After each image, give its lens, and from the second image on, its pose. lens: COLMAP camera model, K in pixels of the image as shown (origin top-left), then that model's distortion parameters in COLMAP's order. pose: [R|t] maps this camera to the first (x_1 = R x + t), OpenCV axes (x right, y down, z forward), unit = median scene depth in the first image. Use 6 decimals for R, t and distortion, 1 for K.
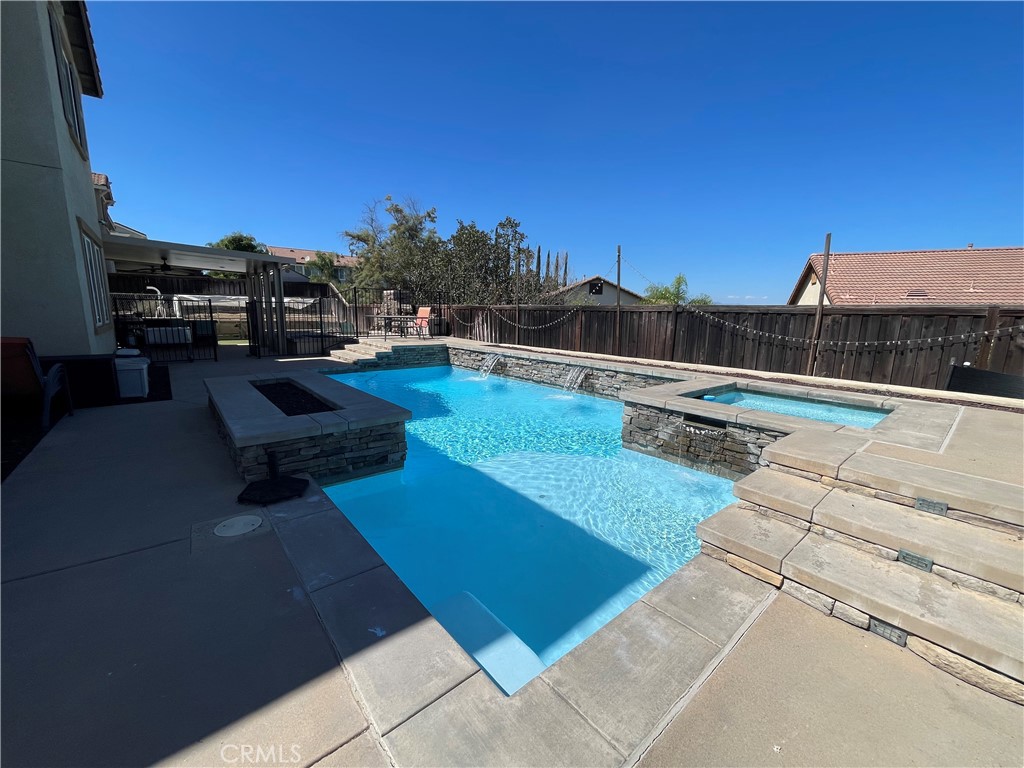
lens RADIAL K [[413.8, 0, 512.0], [0, 413.8, 384.0], [0, 0, 1]] dist [0.000285, 0.000040]
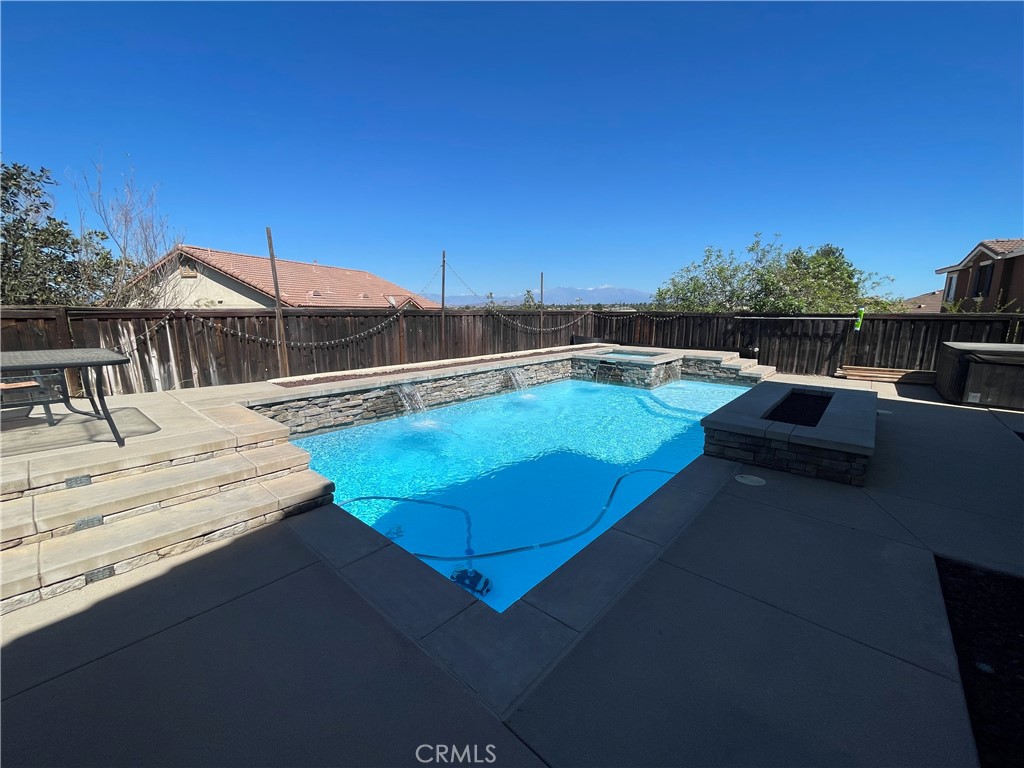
lens RADIAL K [[413.8, 0, 512.0], [0, 413.8, 384.0], [0, 0, 1]] dist [0.000285, 0.000040]
pose [[-0.134815, -0.188675, 0.972742, -0.770283], [0.170057, 0.962732, 0.210302, -0.197297], [-0.976169, 0.193773, -0.097705, 0.961624]]
